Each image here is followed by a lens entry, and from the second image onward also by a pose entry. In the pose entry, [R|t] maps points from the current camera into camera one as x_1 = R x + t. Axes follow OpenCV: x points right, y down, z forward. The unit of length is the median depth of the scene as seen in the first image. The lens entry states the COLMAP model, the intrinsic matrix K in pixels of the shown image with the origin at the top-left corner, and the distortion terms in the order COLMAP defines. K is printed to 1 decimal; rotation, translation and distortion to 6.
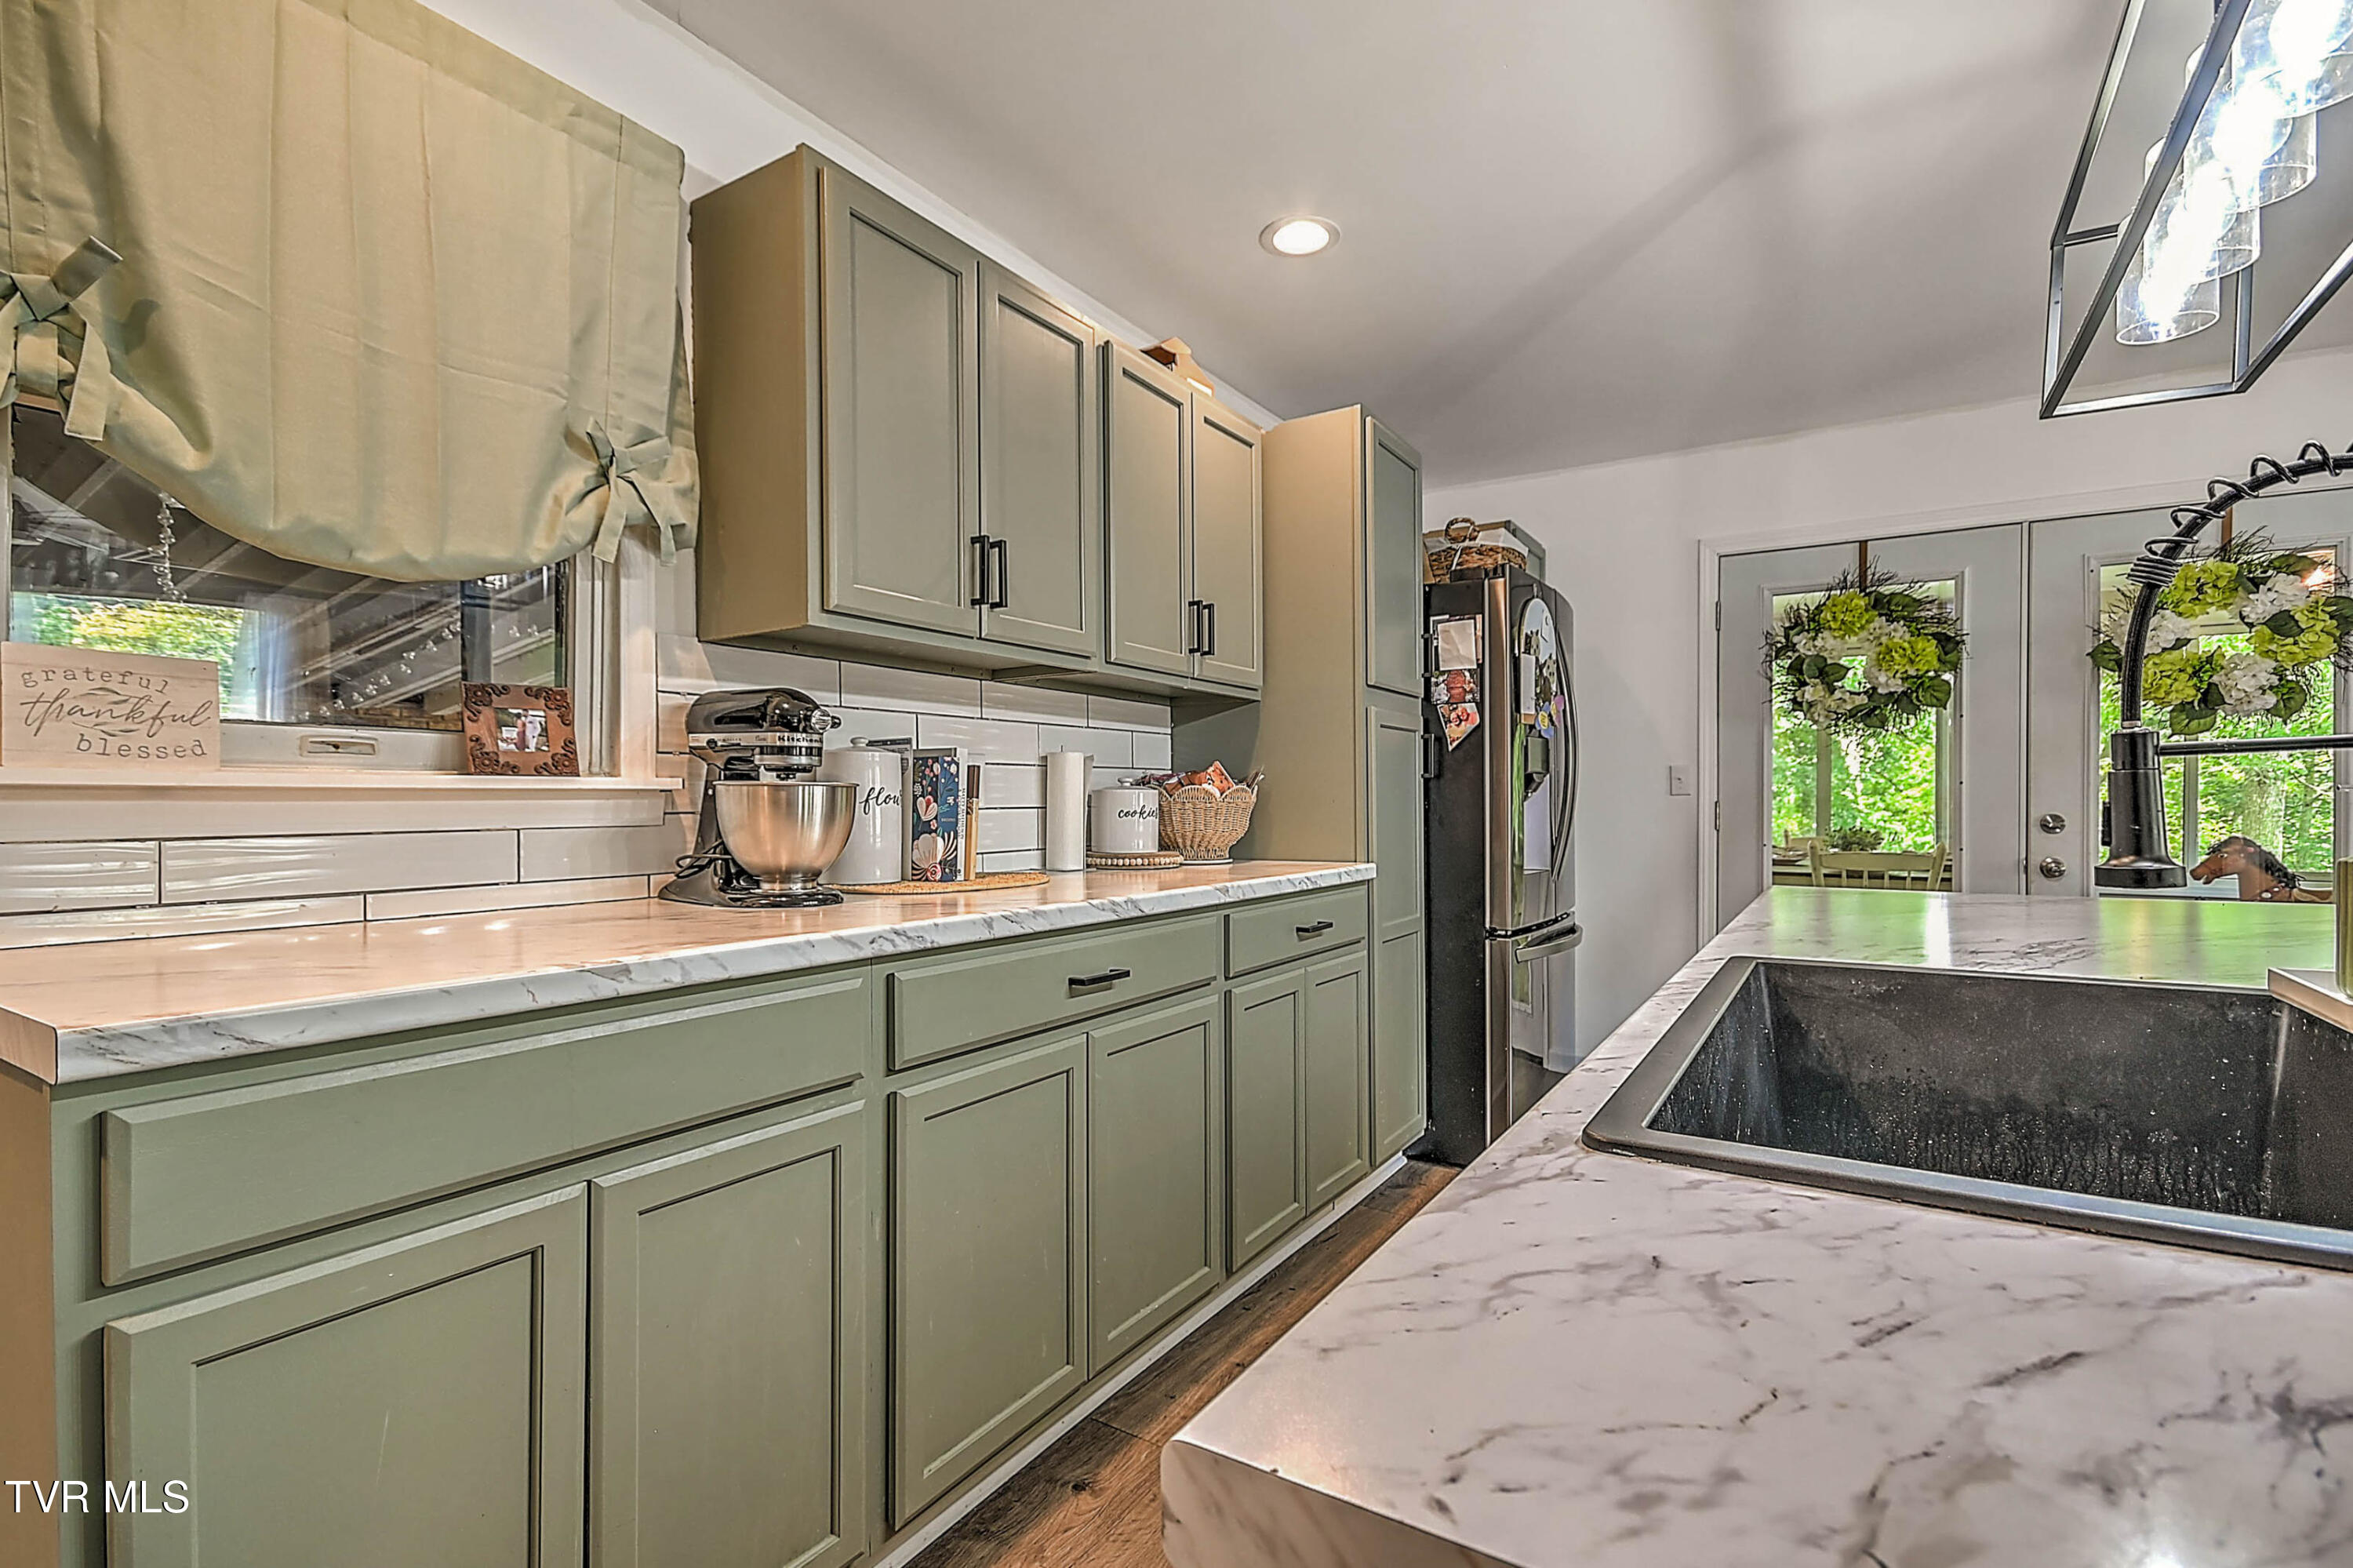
lens RADIAL K [[1083.8, 0, 1171.9], [0, 1083.8, 806.2], [0, 0, 1]] dist [0.001071, 0.000386]
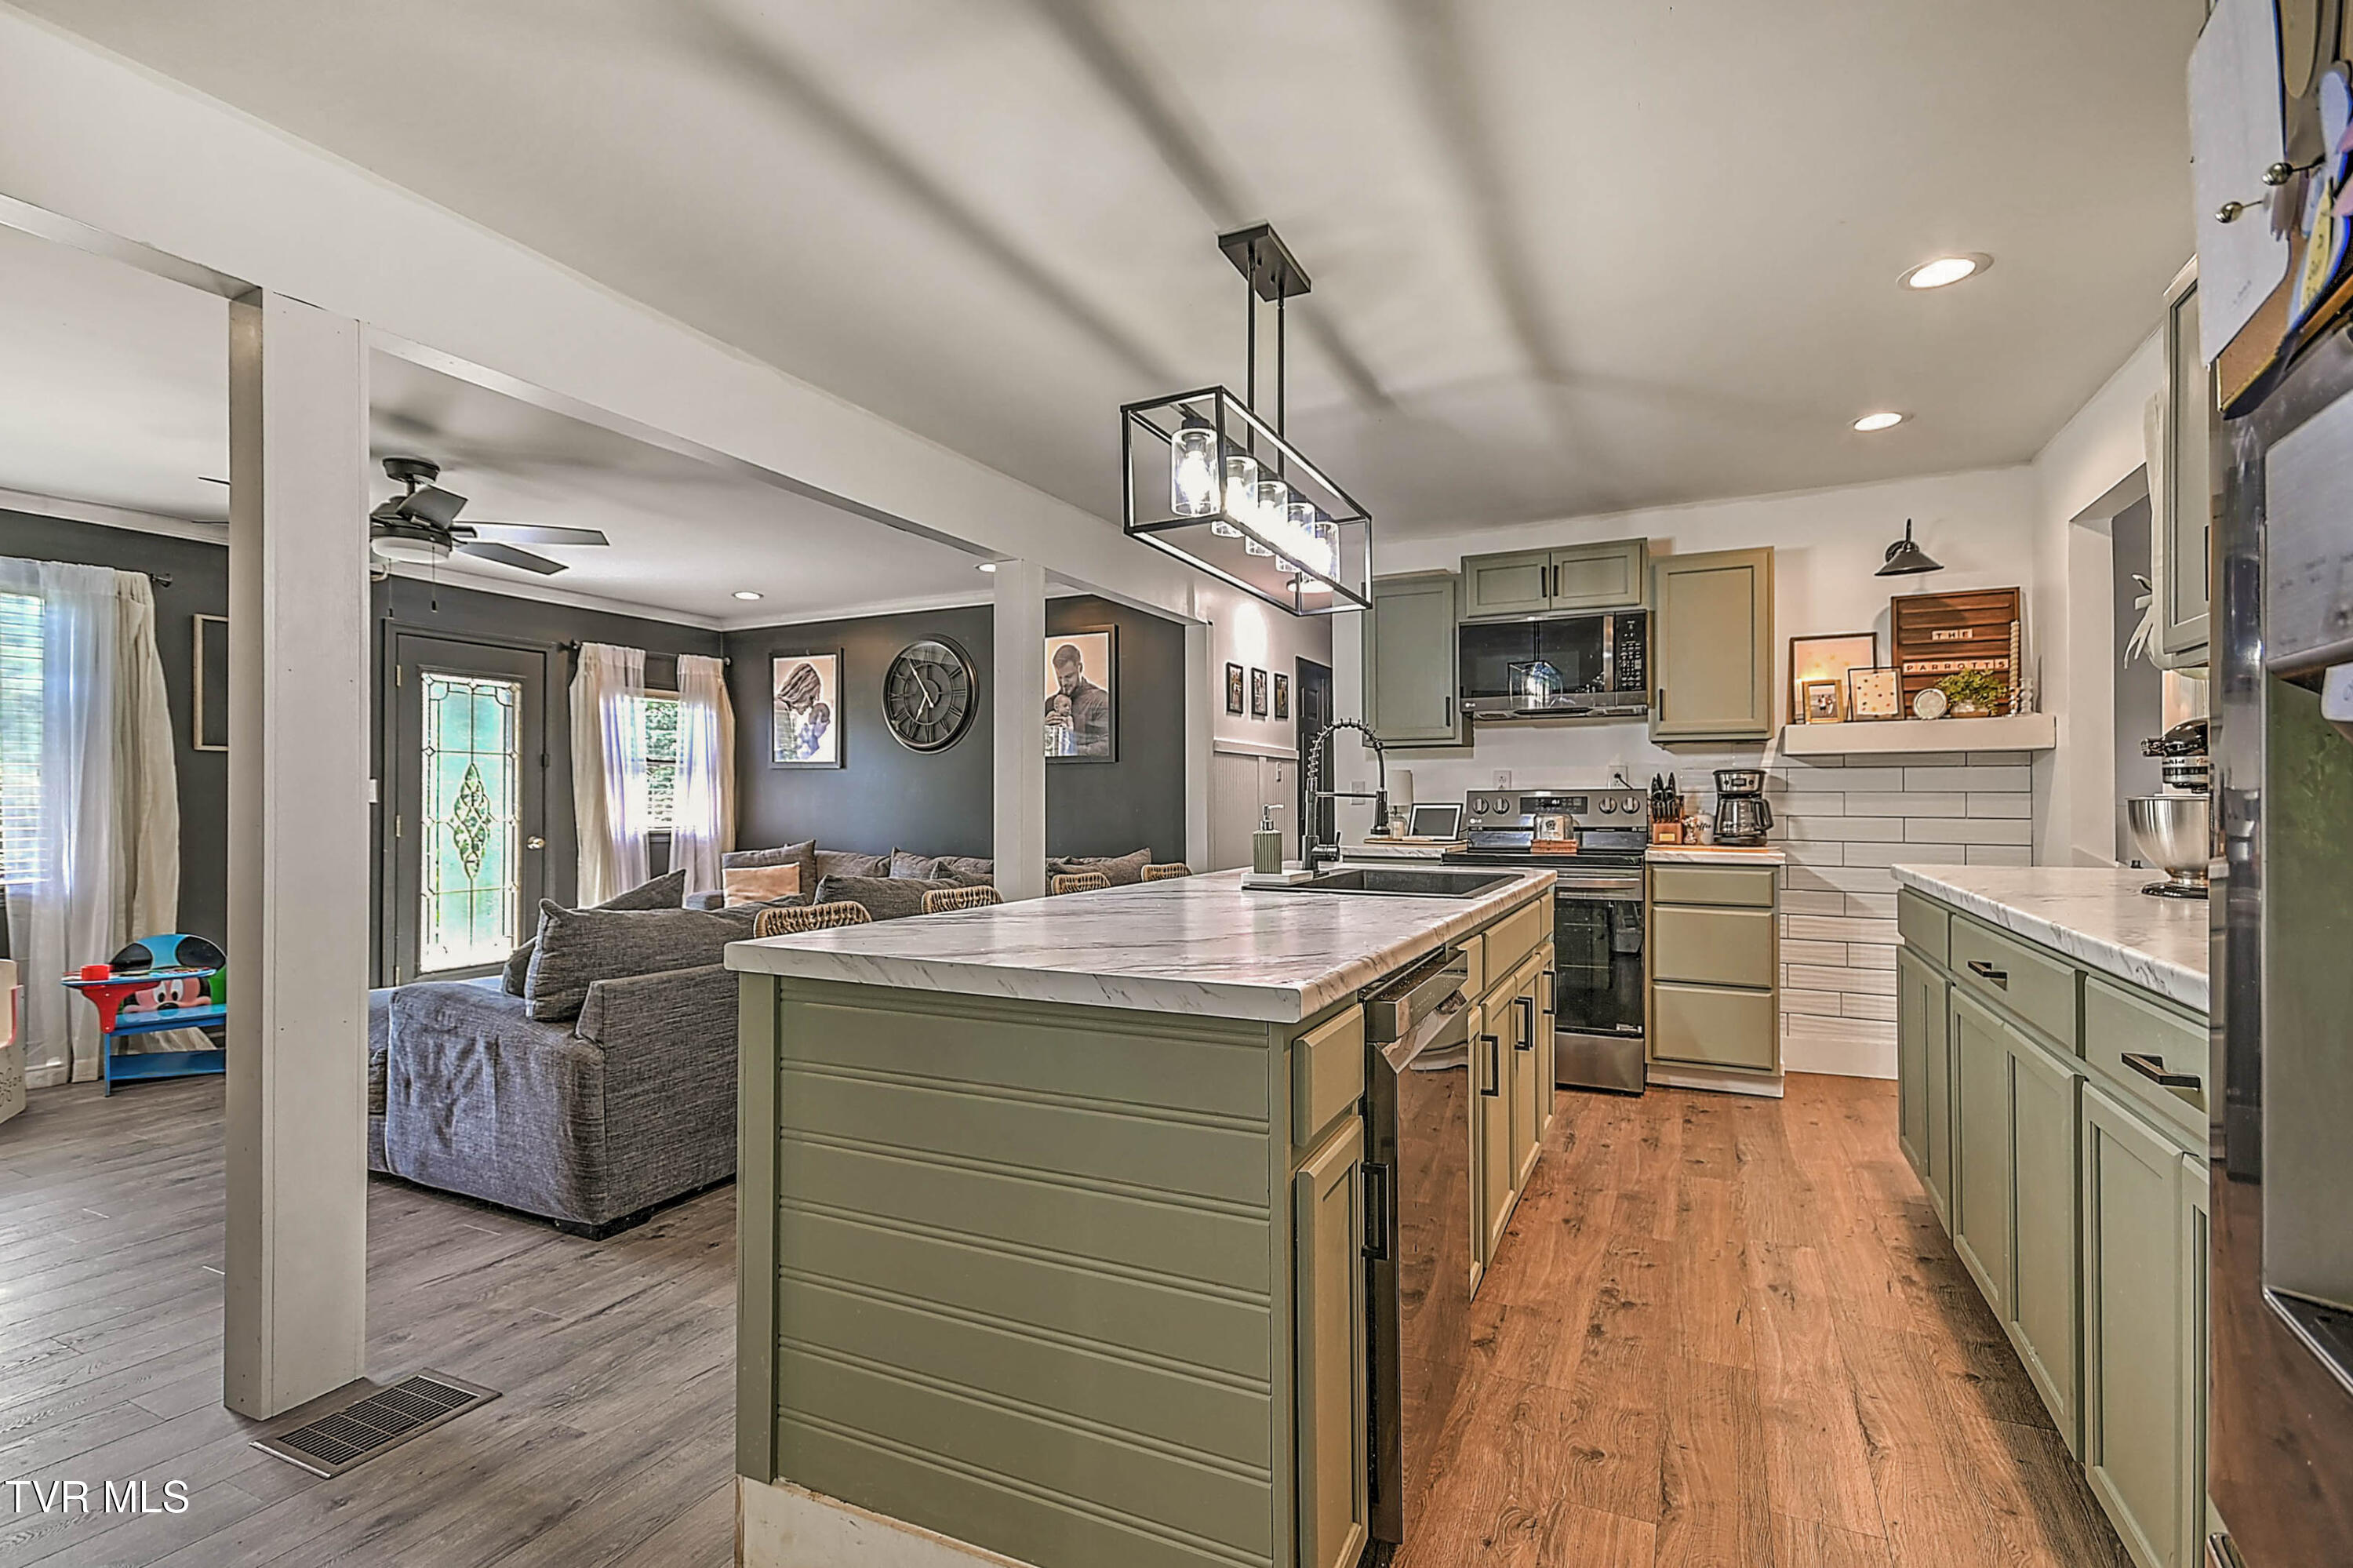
lens RADIAL K [[1084.8, 0, 1184.6], [0, 1084.8, 791.6], [0, 0, 1]] dist [0.011041, -0.000052]
pose [[-0.992593, 0.003053, -0.121451, 0.875486], [0.003453, 0.999989, -0.003078, -0.026010], [0.121440, -0.003475, -0.992593, 1.969513]]
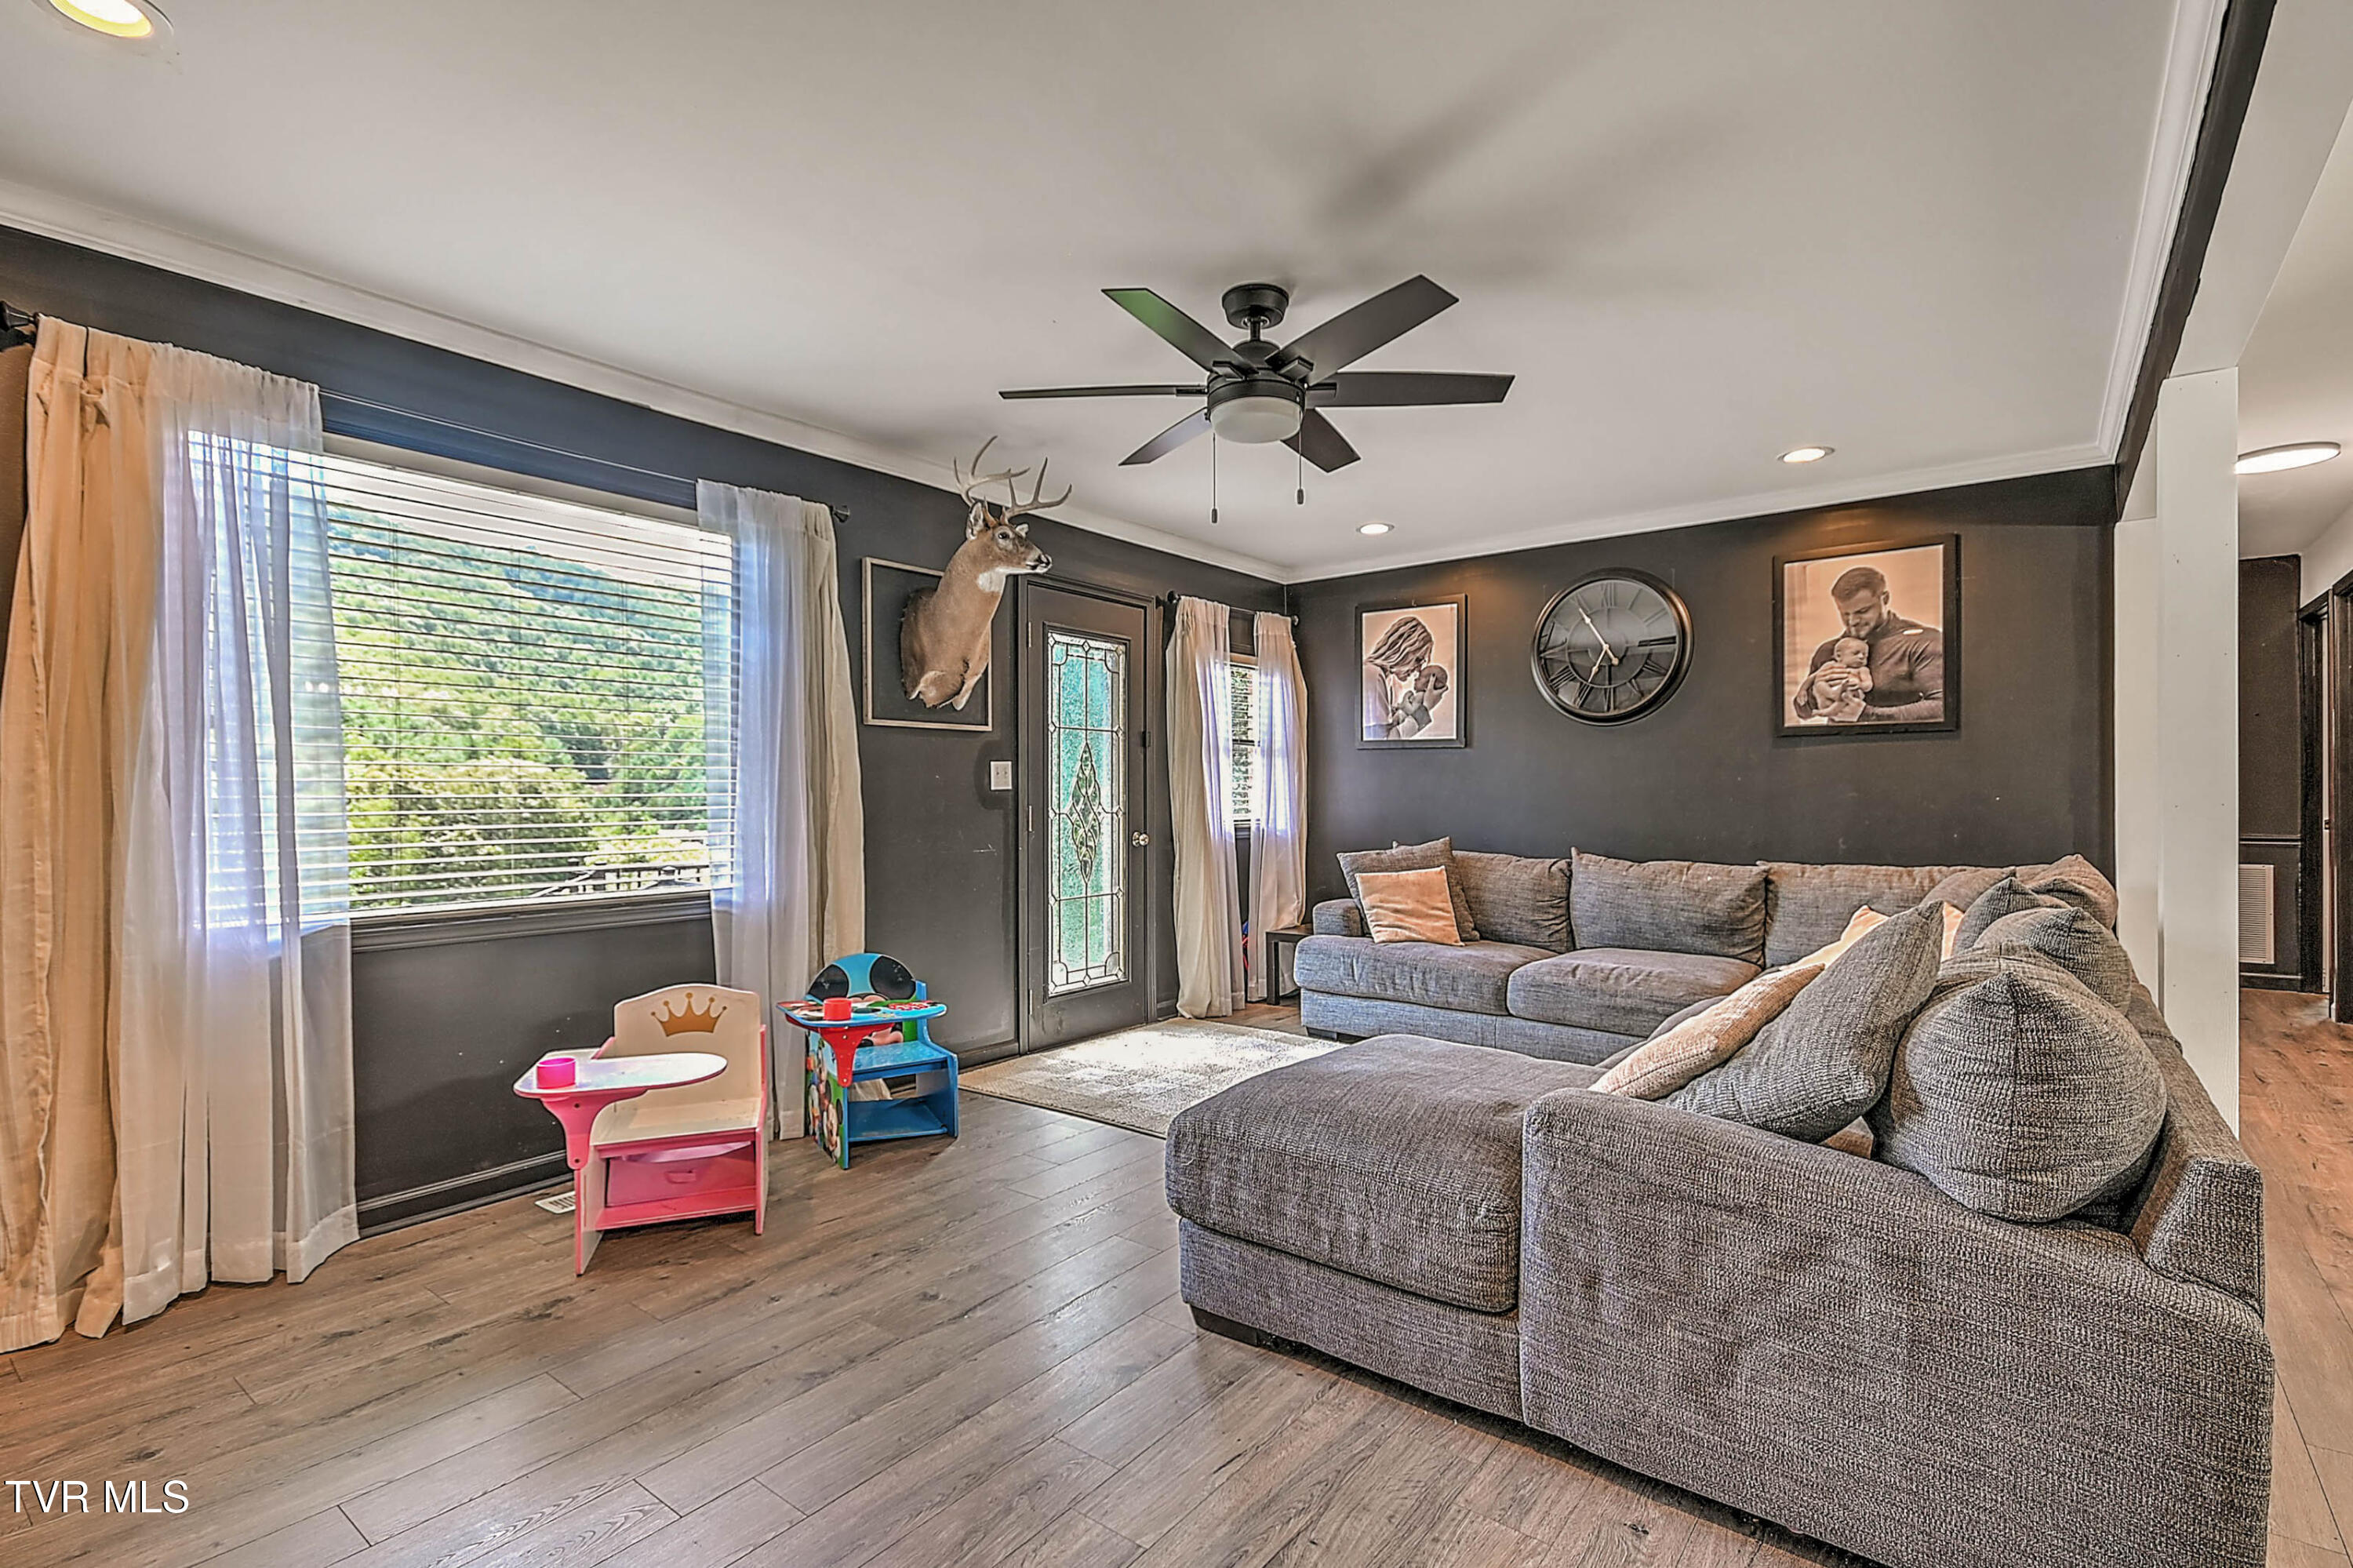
lens RADIAL K [[1084.8, 0, 1184.6], [0, 1084.8, 791.6], [0, 0, 1]] dist [0.011041, -0.000052]
pose [[-0.996035, 0.006549, 0.088716, 2.146348], [0.006869, 0.999971, 0.003296, -0.013100], [-0.088691, 0.003893, -0.996052, 1.101189]]
